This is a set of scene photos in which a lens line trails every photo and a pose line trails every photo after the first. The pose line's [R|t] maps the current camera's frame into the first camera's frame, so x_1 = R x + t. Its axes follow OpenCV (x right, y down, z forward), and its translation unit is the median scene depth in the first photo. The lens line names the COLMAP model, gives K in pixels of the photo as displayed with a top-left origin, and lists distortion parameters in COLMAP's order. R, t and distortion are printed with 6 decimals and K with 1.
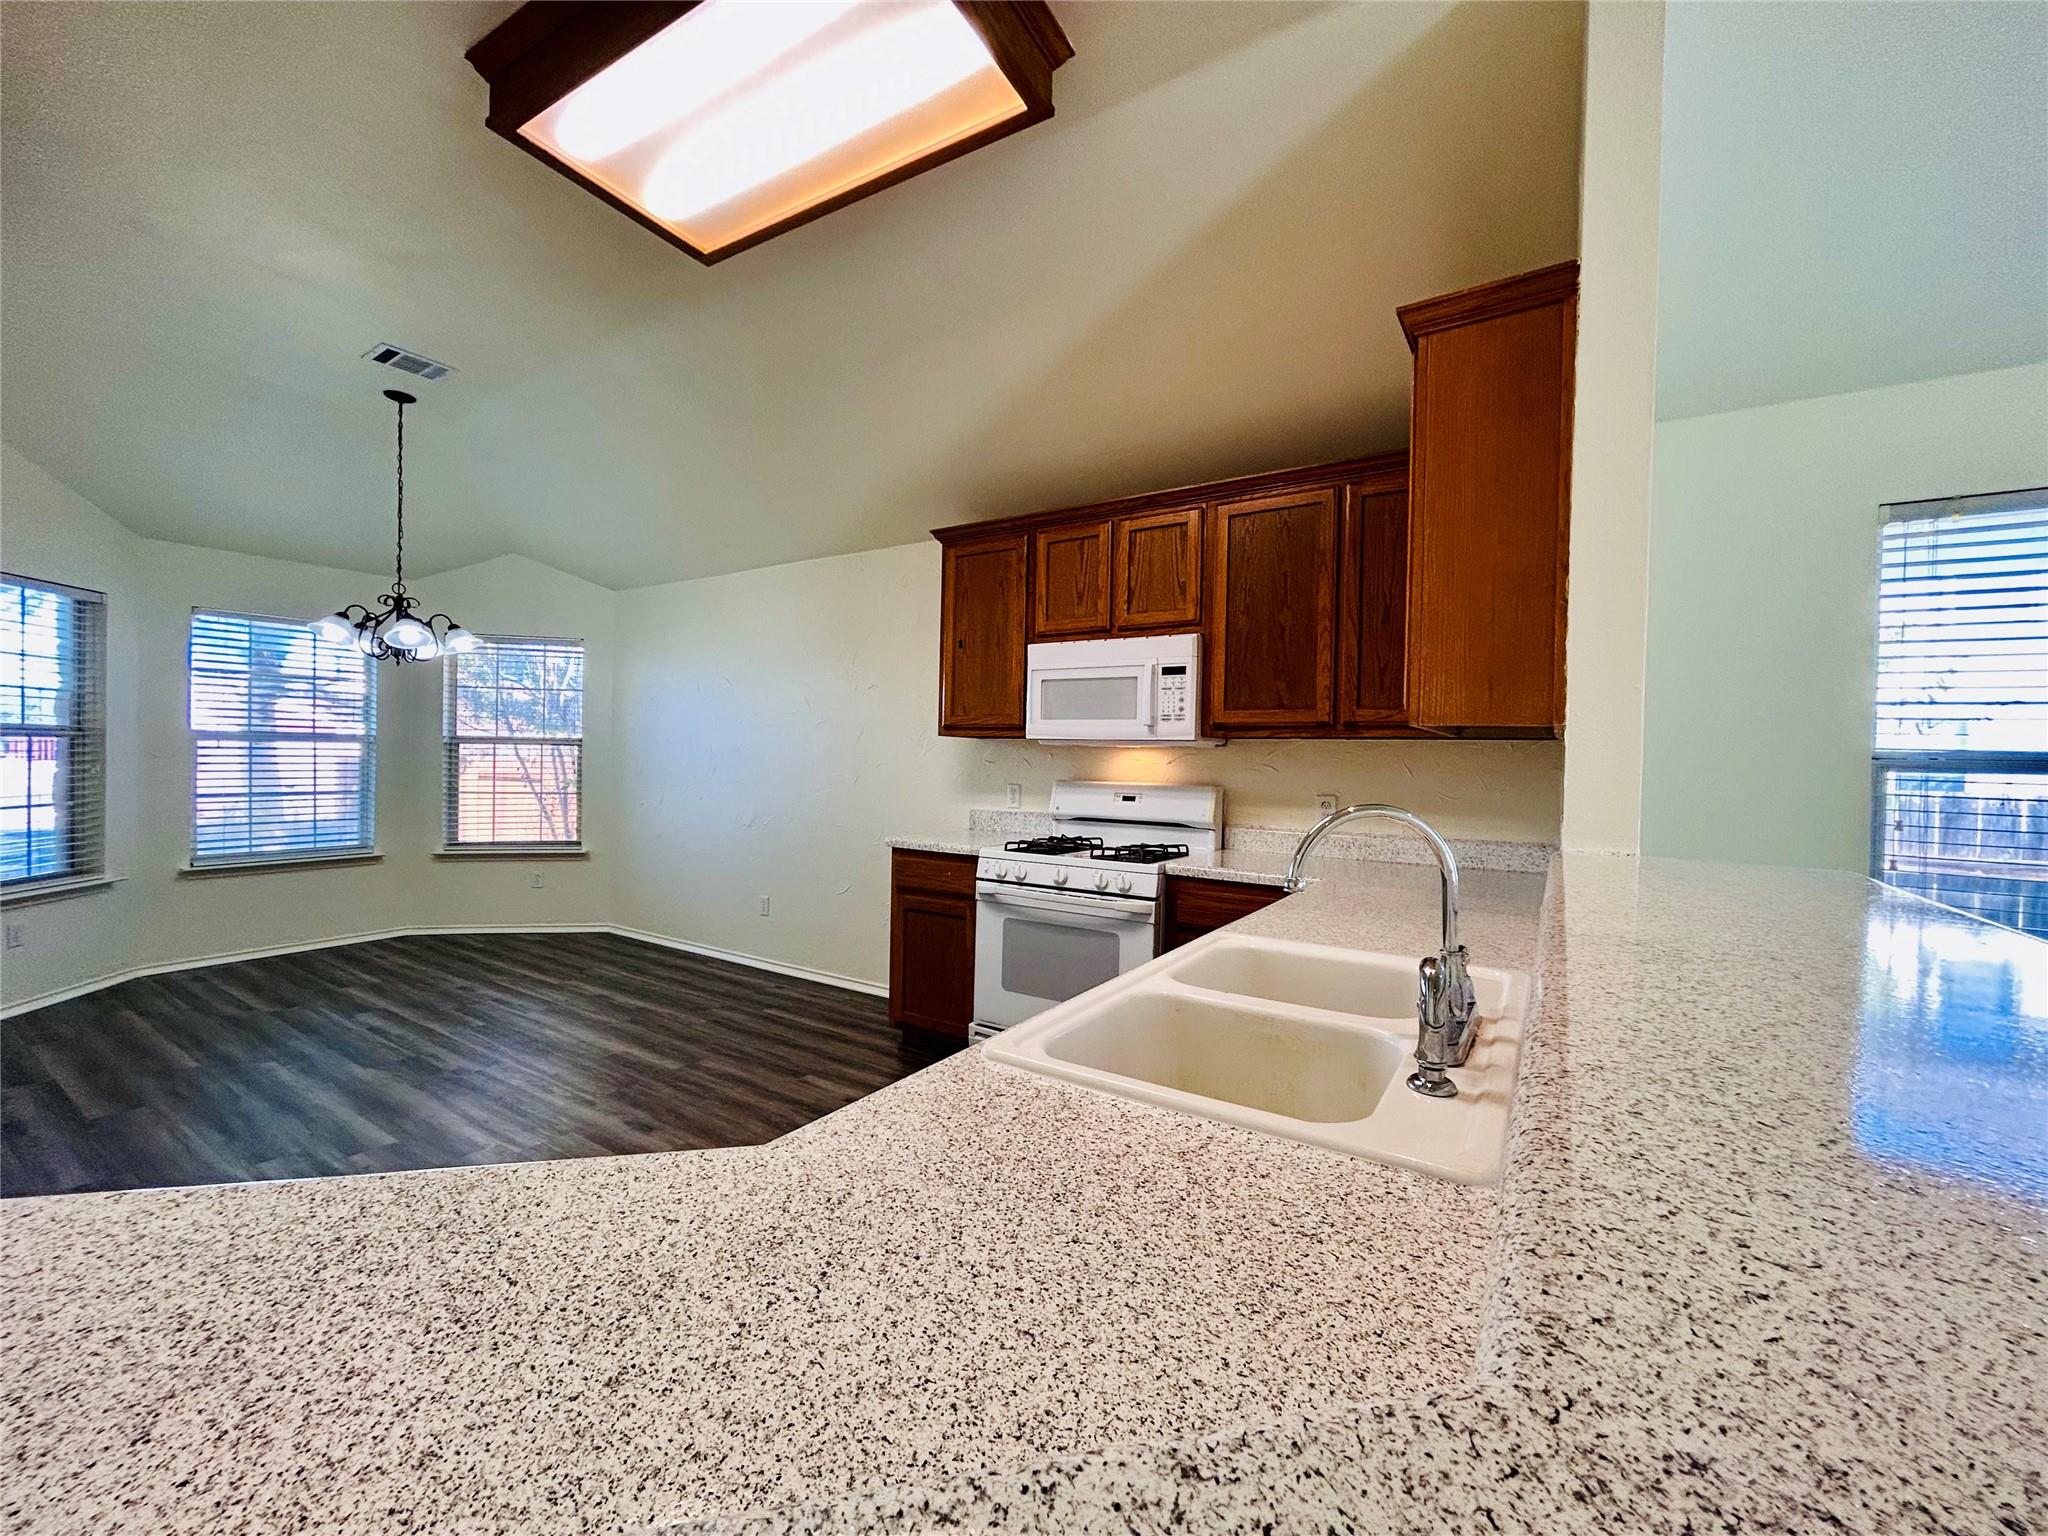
lens RADIAL K [[819.6, 0, 1030.8], [0, 819.6, 768.2], [0, 0, 1]] dist [-0.004193, 0.001878]
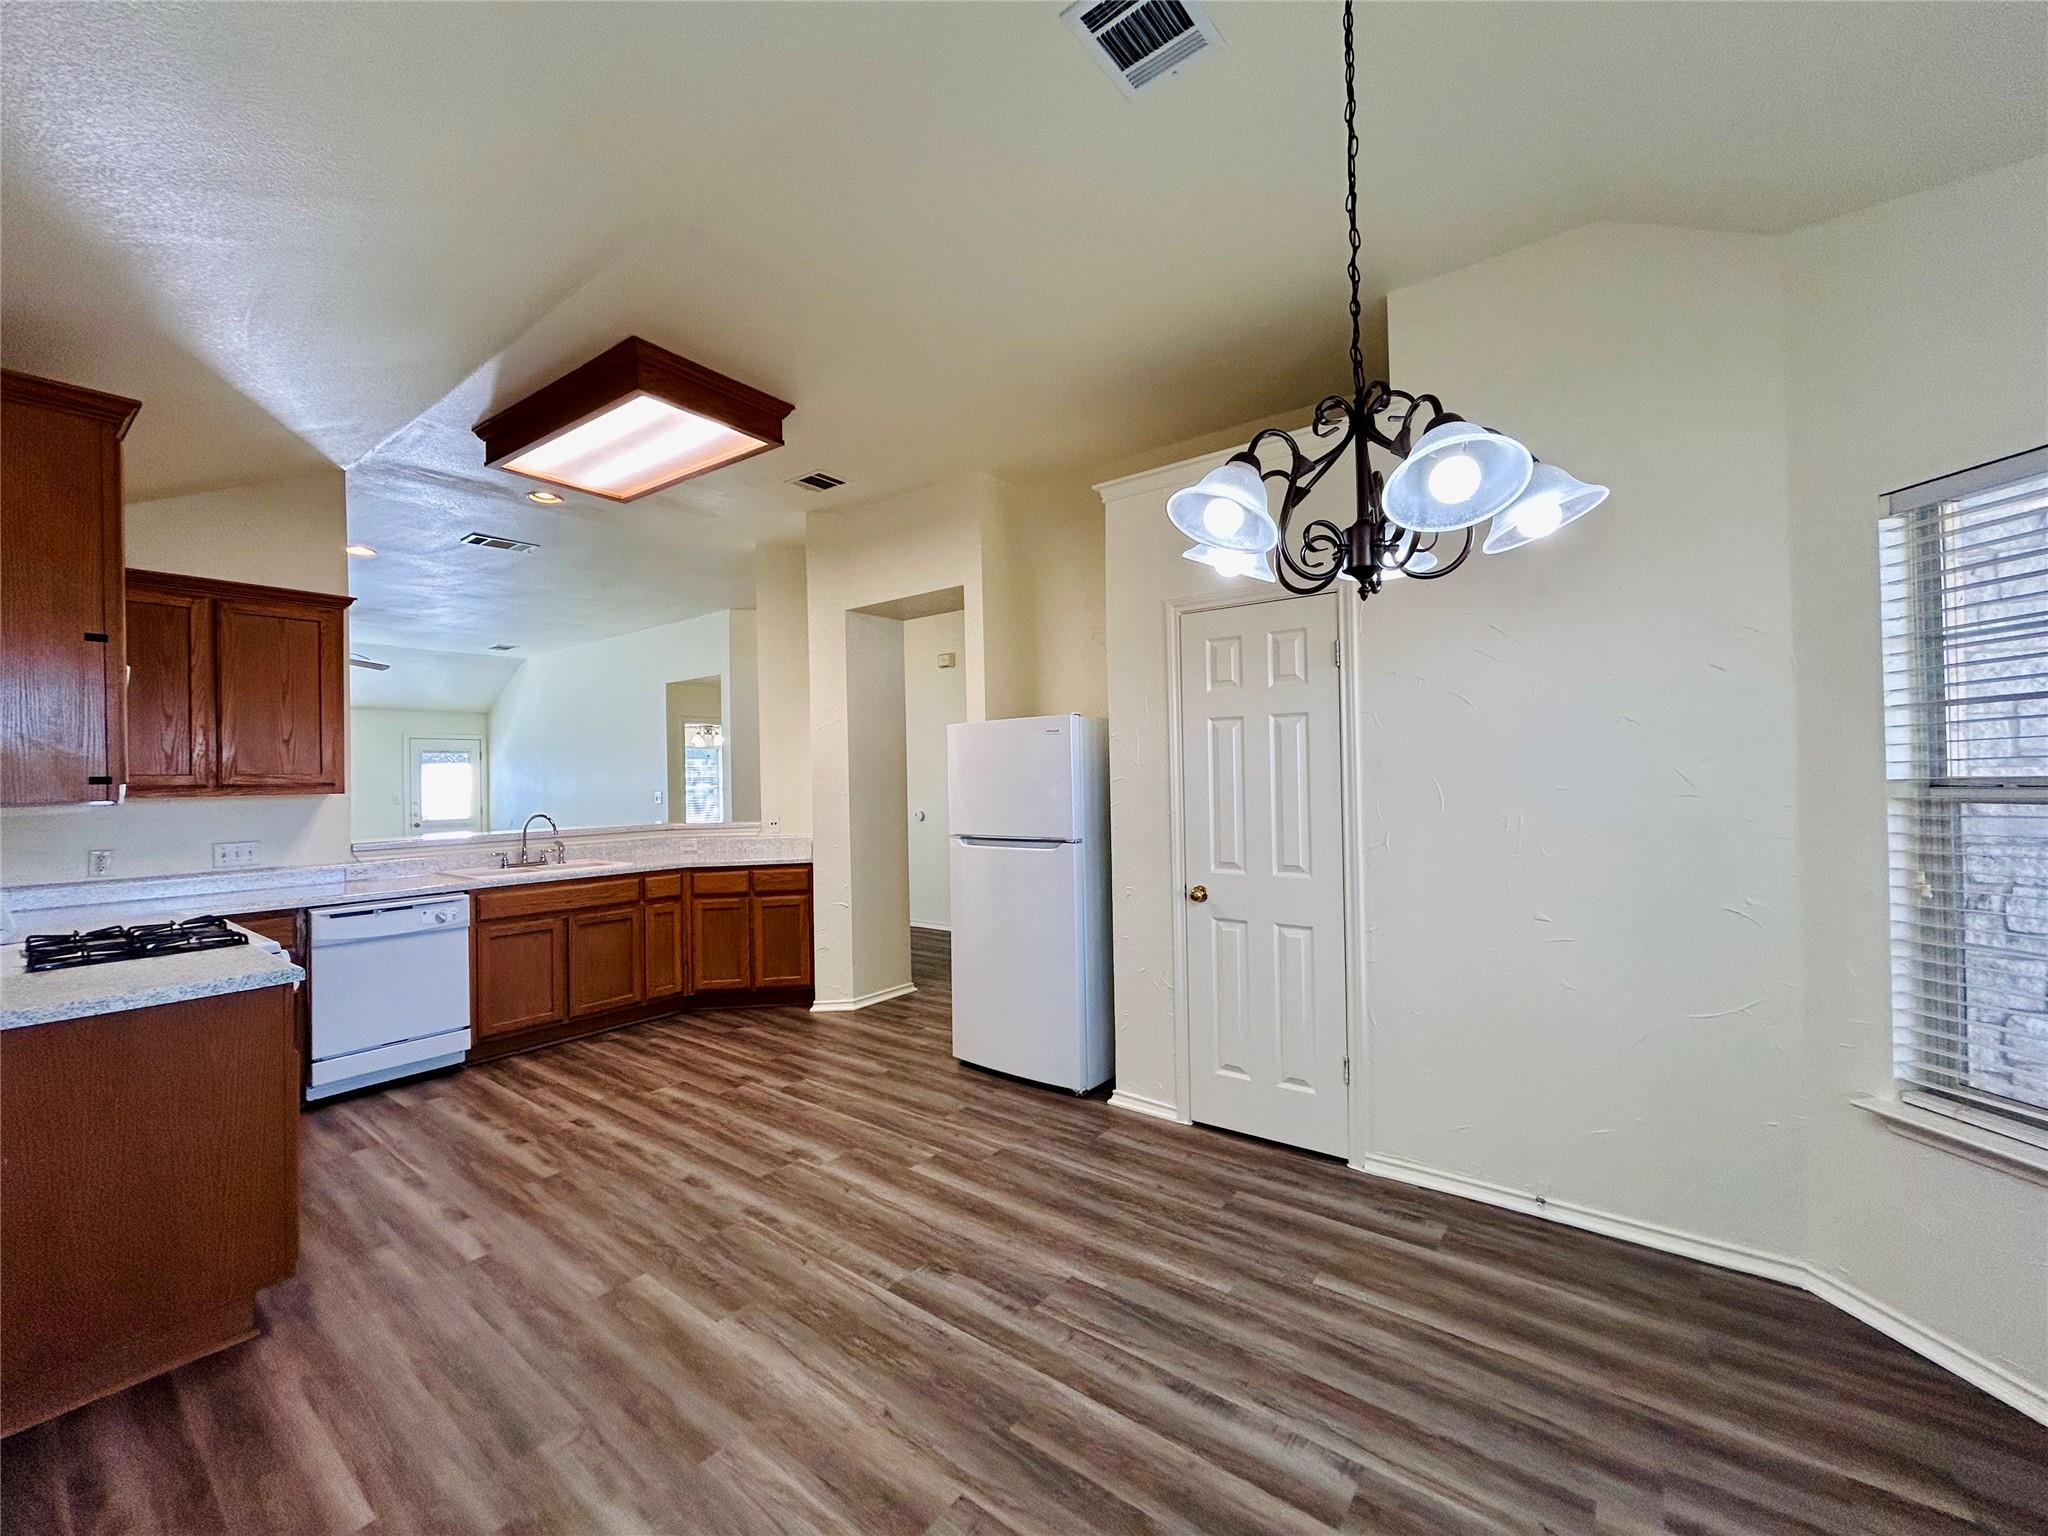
lens RADIAL K [[819.6, 0, 1019.3], [0, 819.6, 772.3], [0, 0, 1]] dist [-0.004193, 0.001878]
pose [[-0.996381, 0.002493, 0.084960, -0.738503], [0.003573, 0.999915, 0.012564, -0.064449], [-0.084921, 0.012822, -0.996305, 1.509719]]
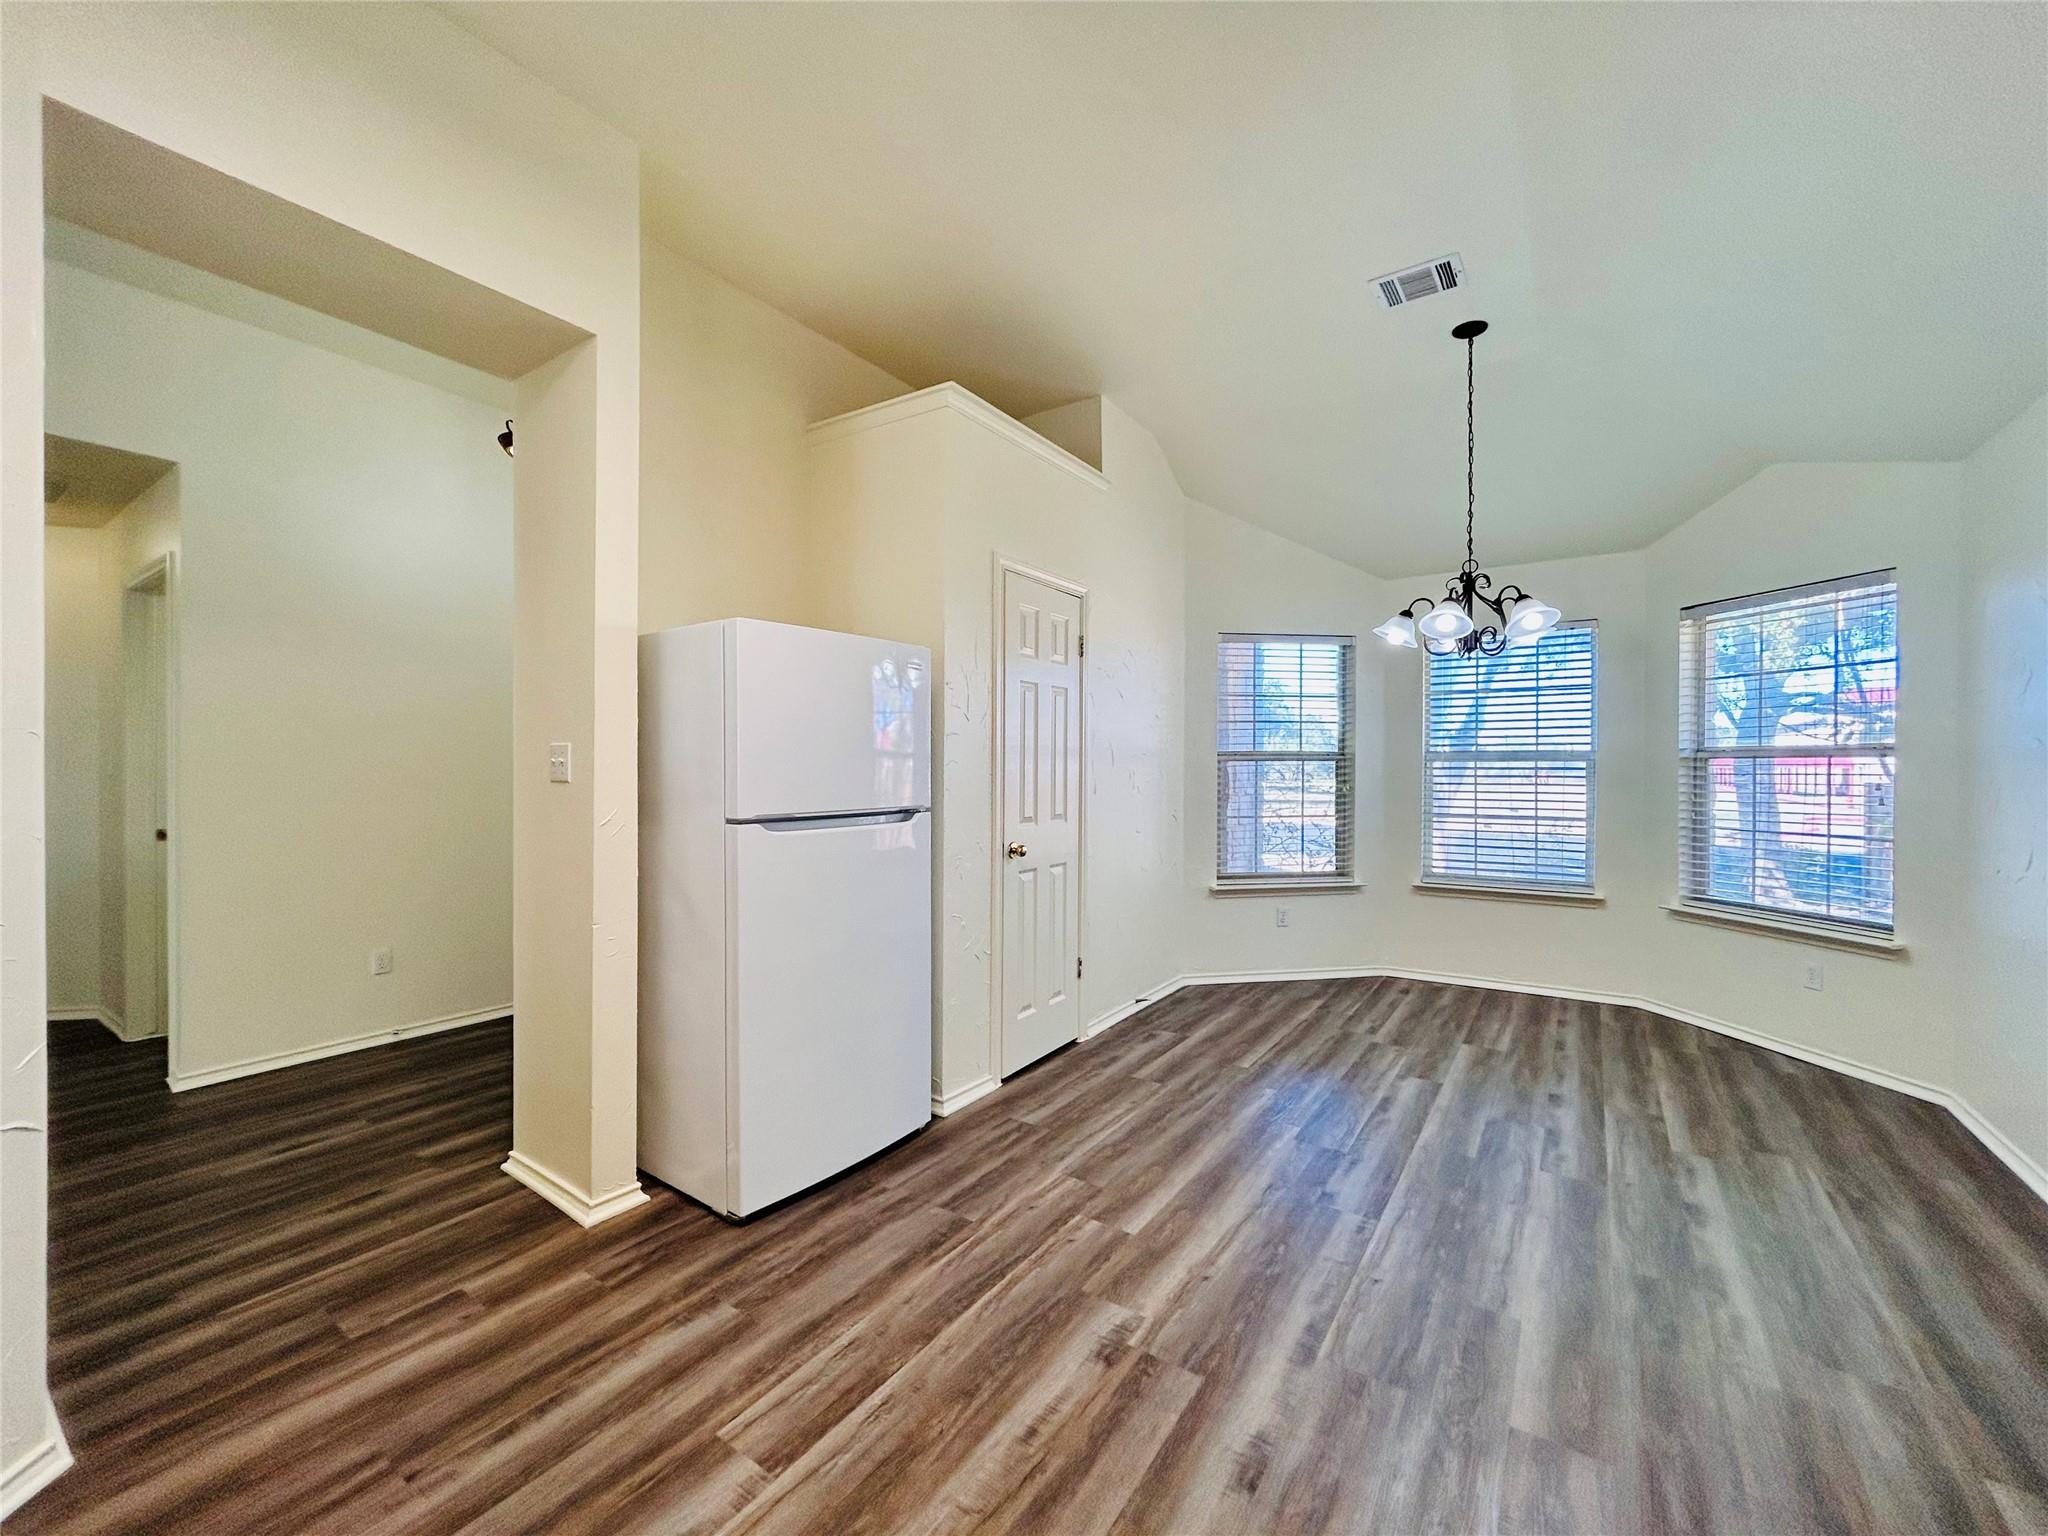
lens RADIAL K [[819.6, 0, 1029.0], [0, 819.6, 760.9], [0, 0, 1]] dist [-0.004193, 0.001878]
pose [[-0.026060, -0.026604, -0.999306, 0.046191], [-0.017774, 0.999500, -0.026145, 0.002436], [0.999502, 0.017080, -0.026520, 0.660952]]
